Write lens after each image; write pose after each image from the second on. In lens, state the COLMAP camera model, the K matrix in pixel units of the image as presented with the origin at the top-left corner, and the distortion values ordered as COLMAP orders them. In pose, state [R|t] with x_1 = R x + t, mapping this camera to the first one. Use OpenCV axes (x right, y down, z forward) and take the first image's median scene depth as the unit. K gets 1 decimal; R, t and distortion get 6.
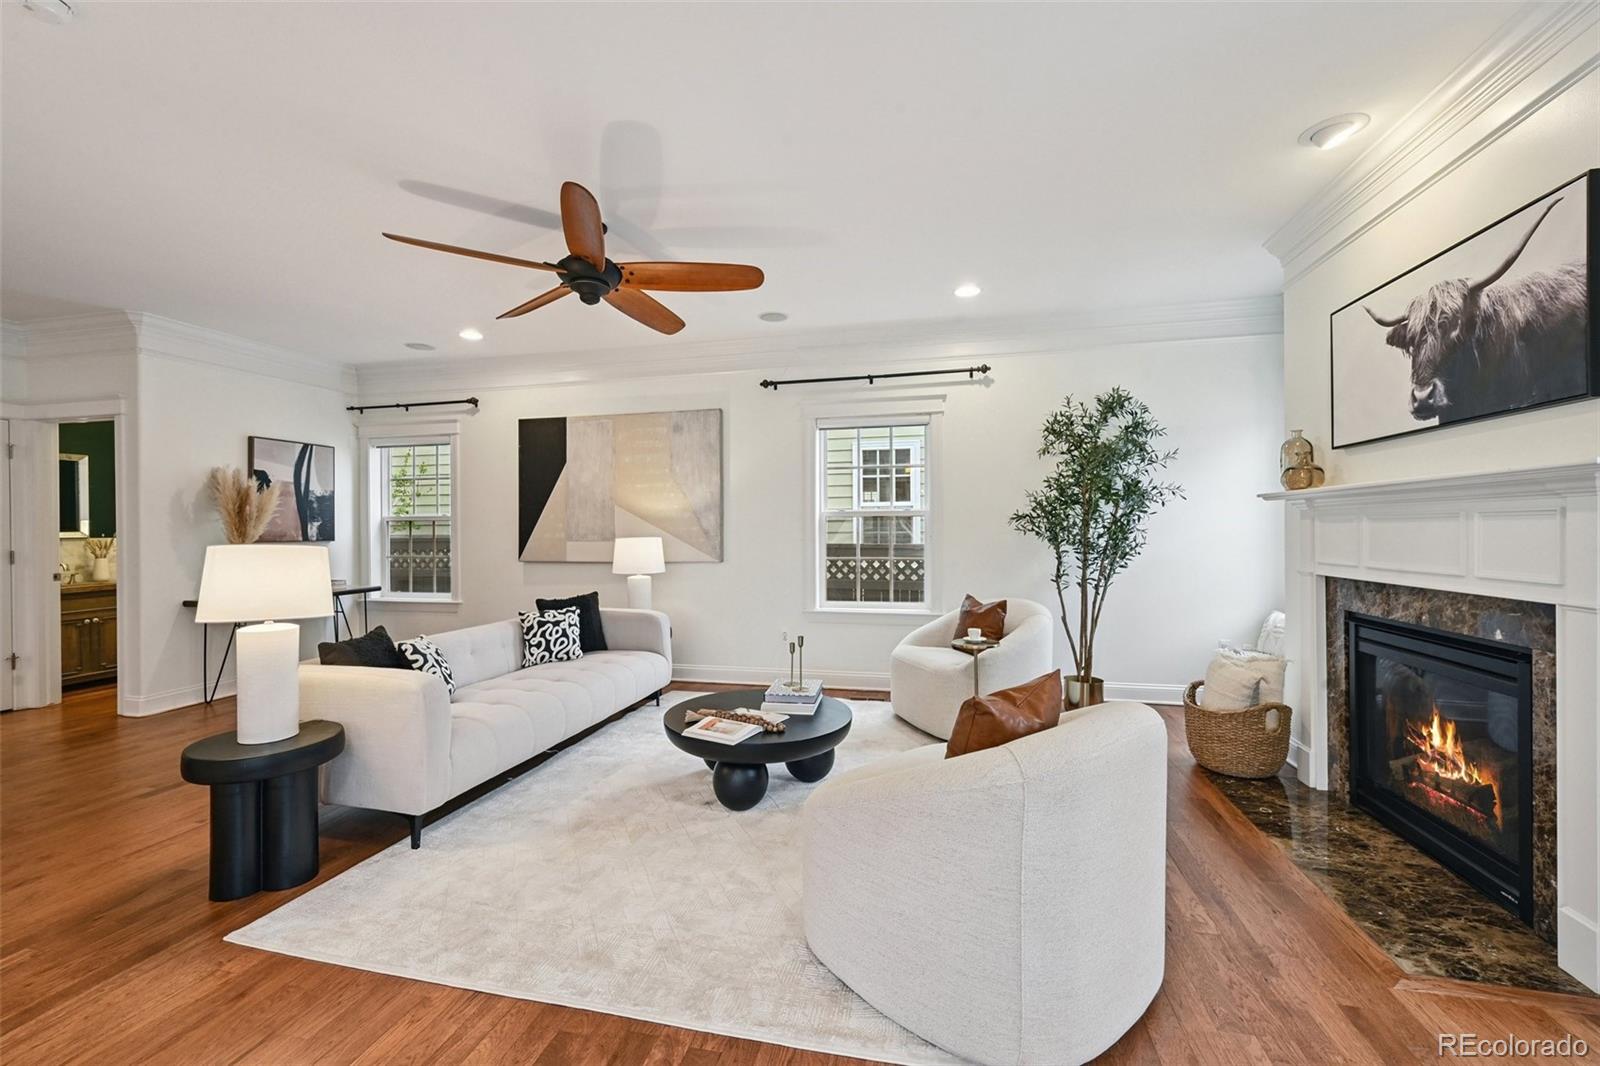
lens RADIAL K [[645.3, 0, 818.3], [0, 645.3, 532.4], [0, 0, 1]] dist [0.000283, 0.000038]
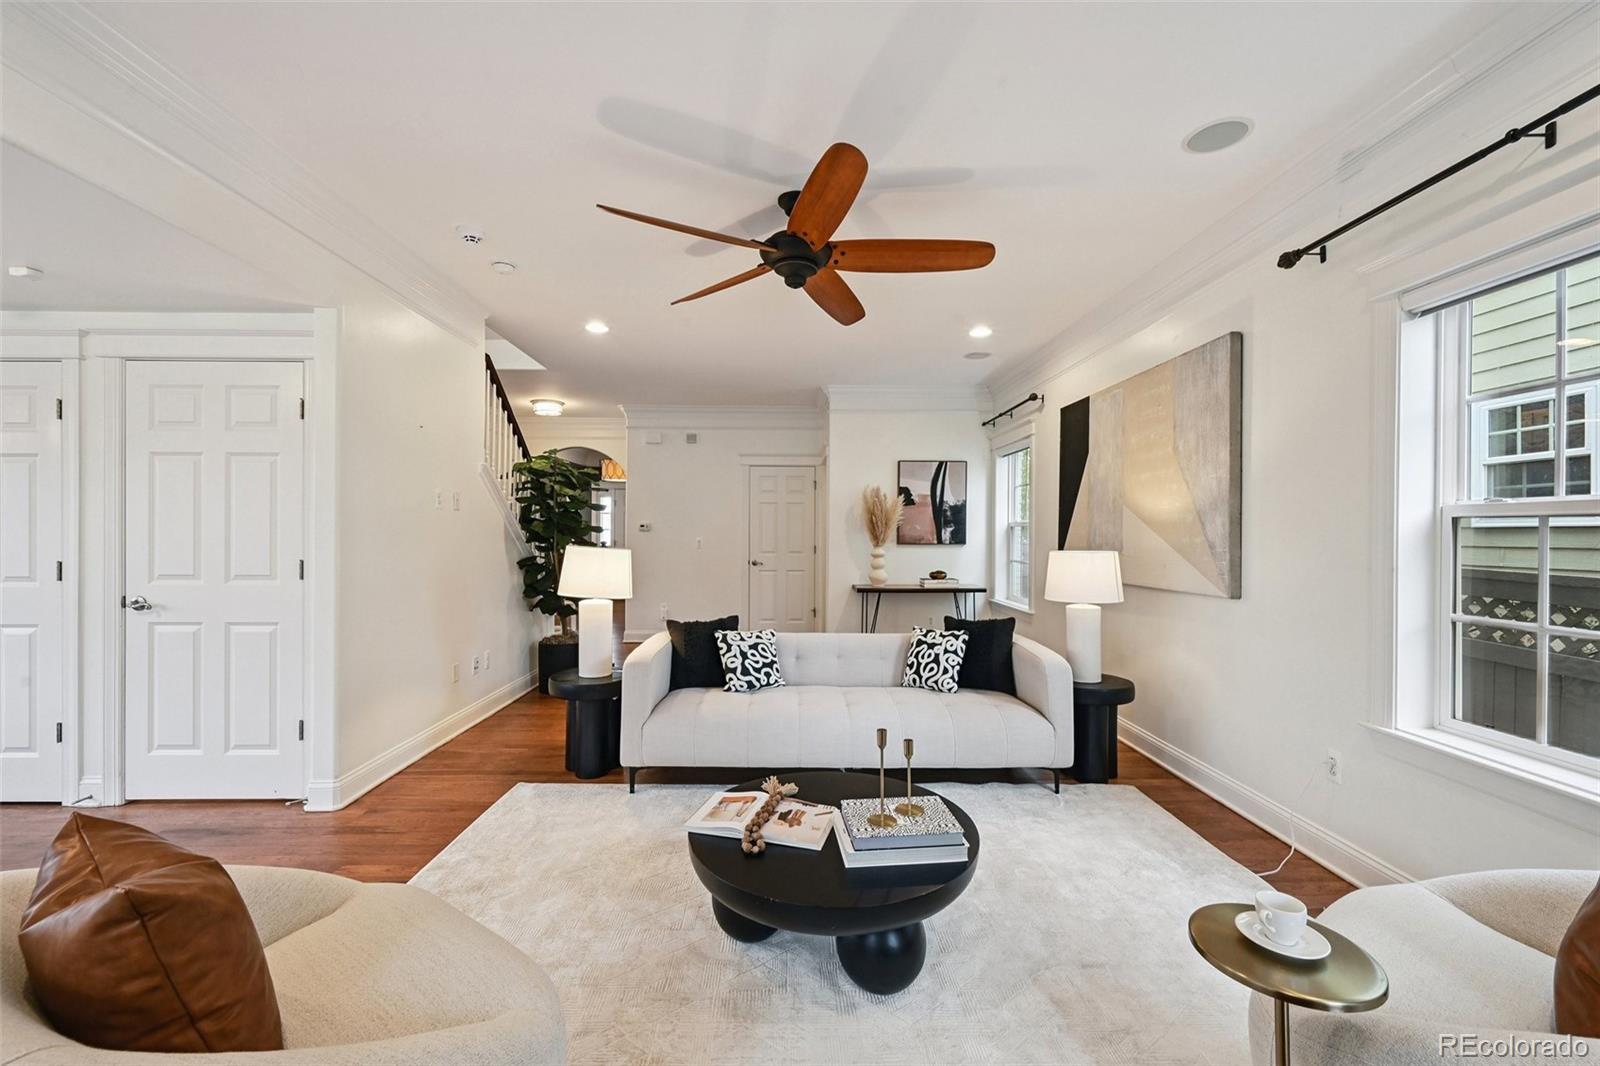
lens RADIAL K [[659.3, 0, 805.1], [0, 659.3, 536.6], [0, 0, 1]] dist [-0.001942, 0.000668]
pose [[0.229406, 0.014306, -0.973226, 0.427026], [-0.010080, 0.999873, 0.012322, -0.016535], [0.973279, 0.006983, 0.229521, 0.636314]]
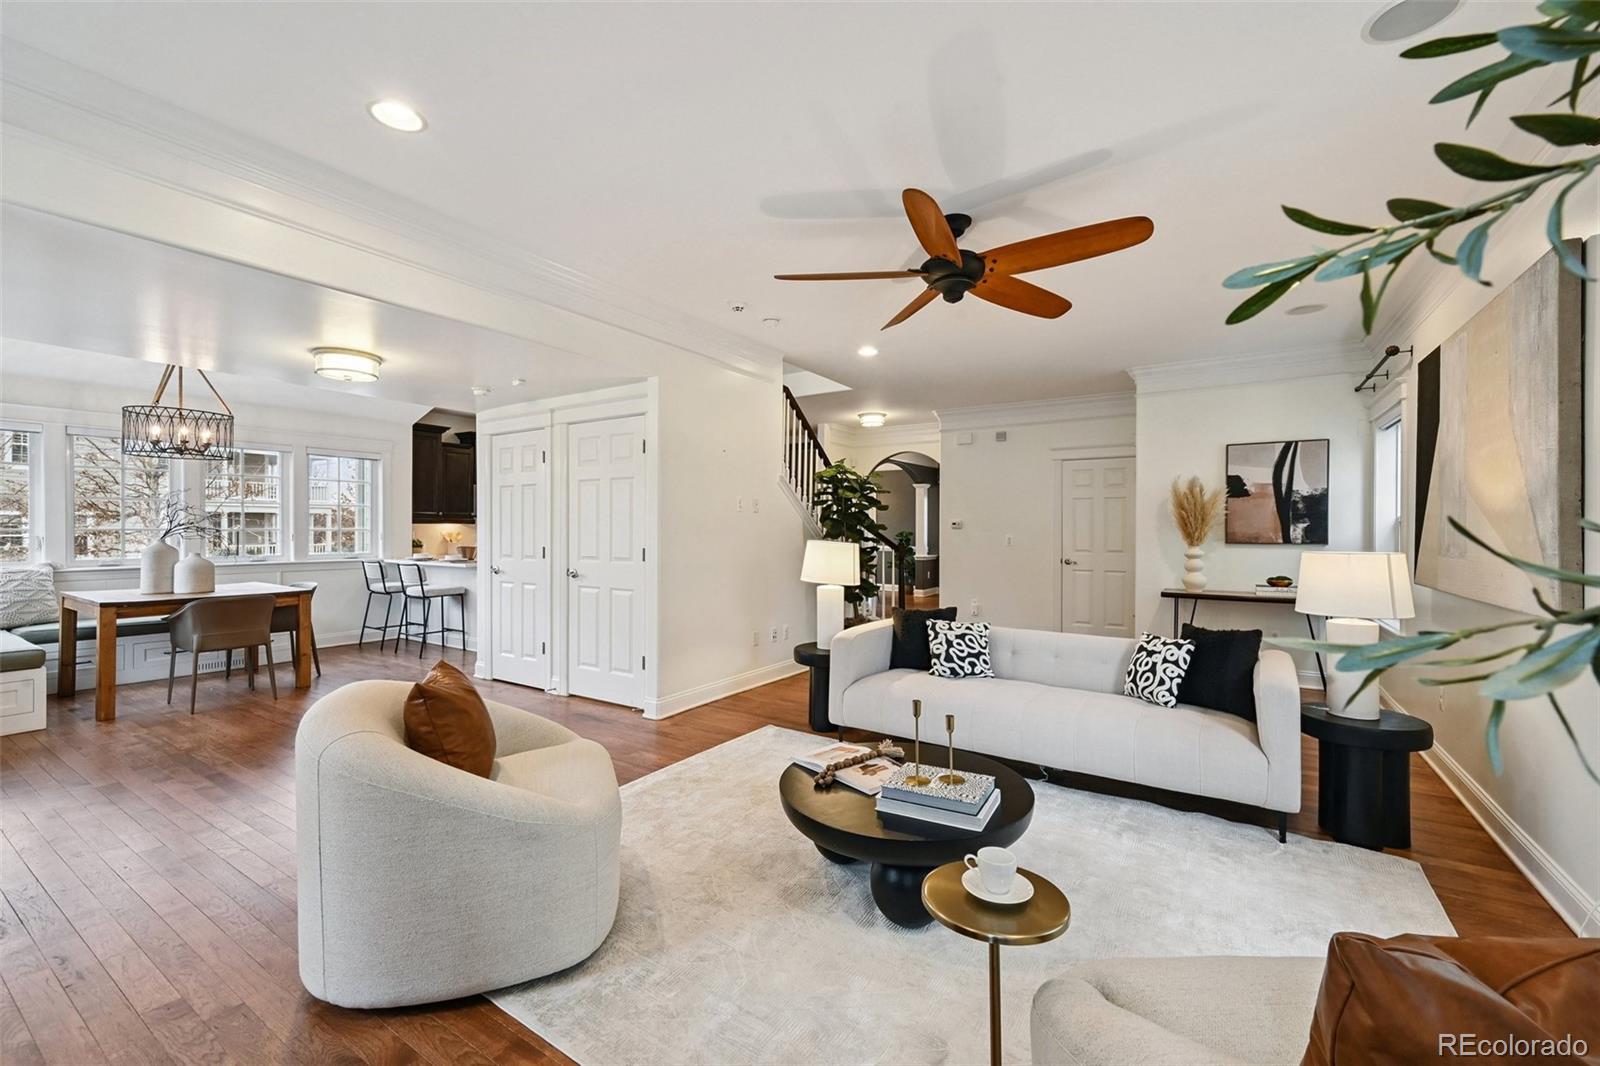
lens RADIAL K [[674.1, 0, 800.0], [0, 674.1, 533.0], [0, 0, 1]] dist [-0.001093, 0.000157]
pose [[-0.365402, 0.011700, -0.930776, 0.529474], [-0.004123, 0.999891, 0.014187, -0.017650], [0.930841, 0.009021, -0.365314, 0.912582]]
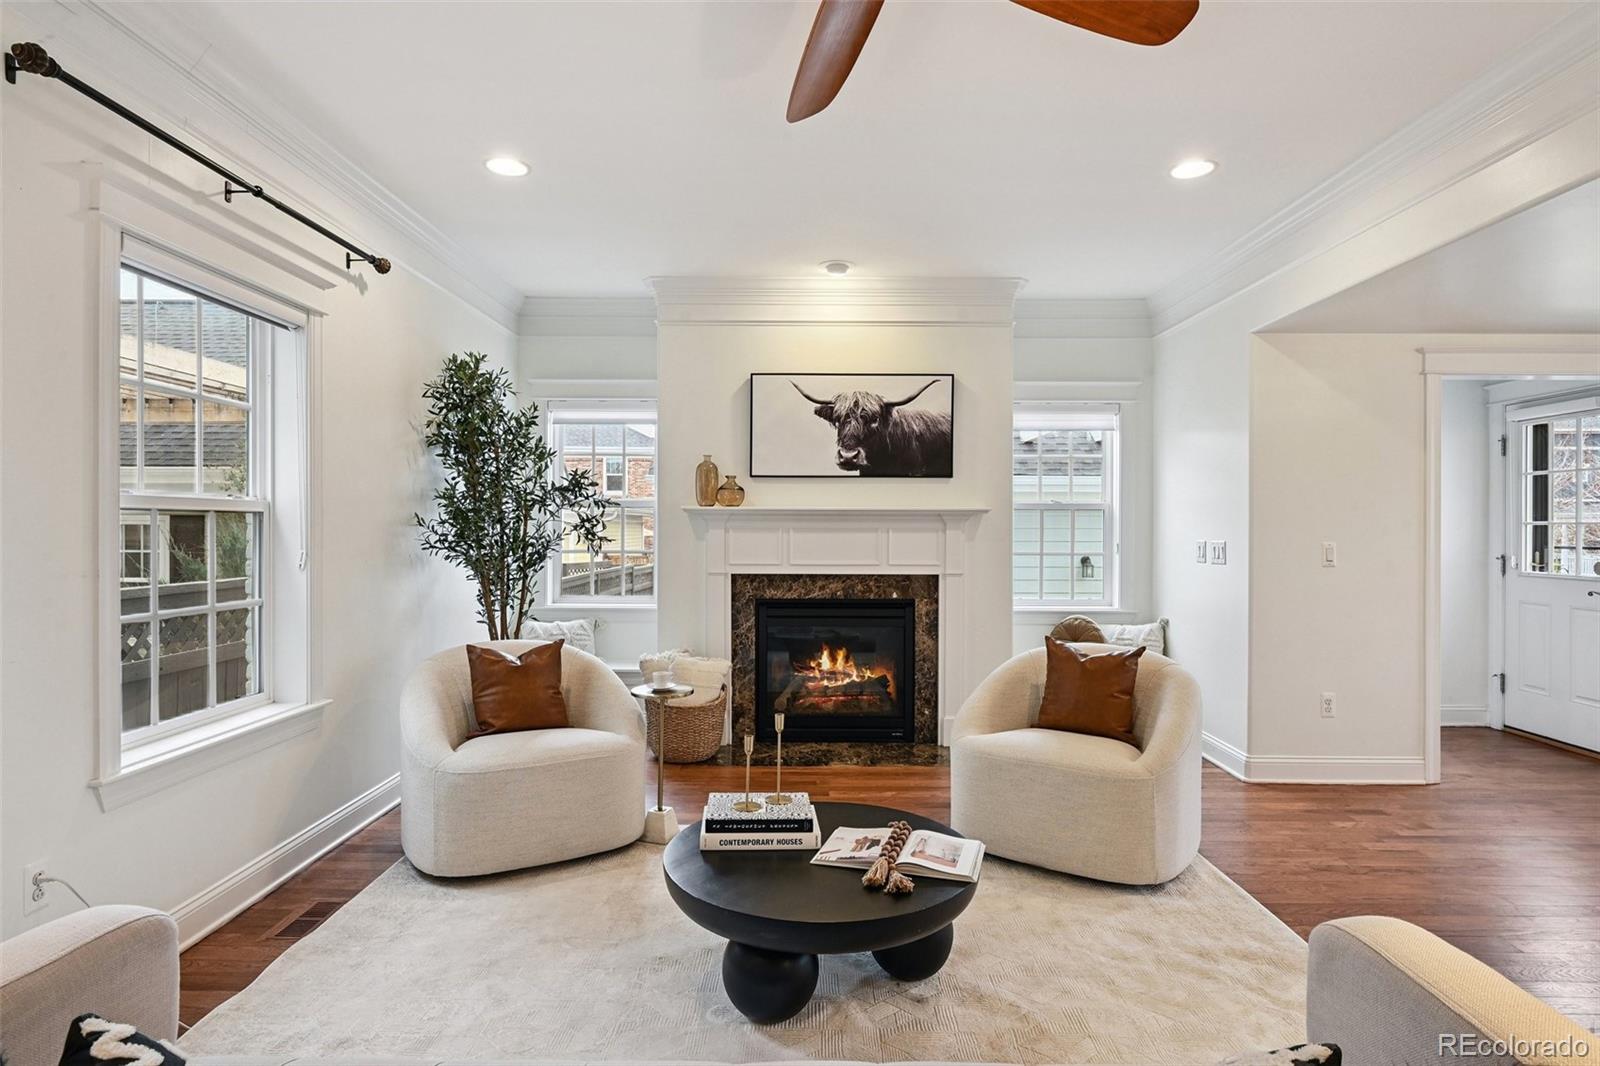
lens RADIAL K [[838.7, 0, 800.0], [0, 838.7, 533.0], [0, 0, 1]] dist [-0.000342, -0.000004]
pose [[-0.191432, -0.001336, 0.981505, -0.660916], [0.002311, 0.999996, 0.001812, -0.012964], [-0.981503, 0.002615, -0.191428, 0.908398]]
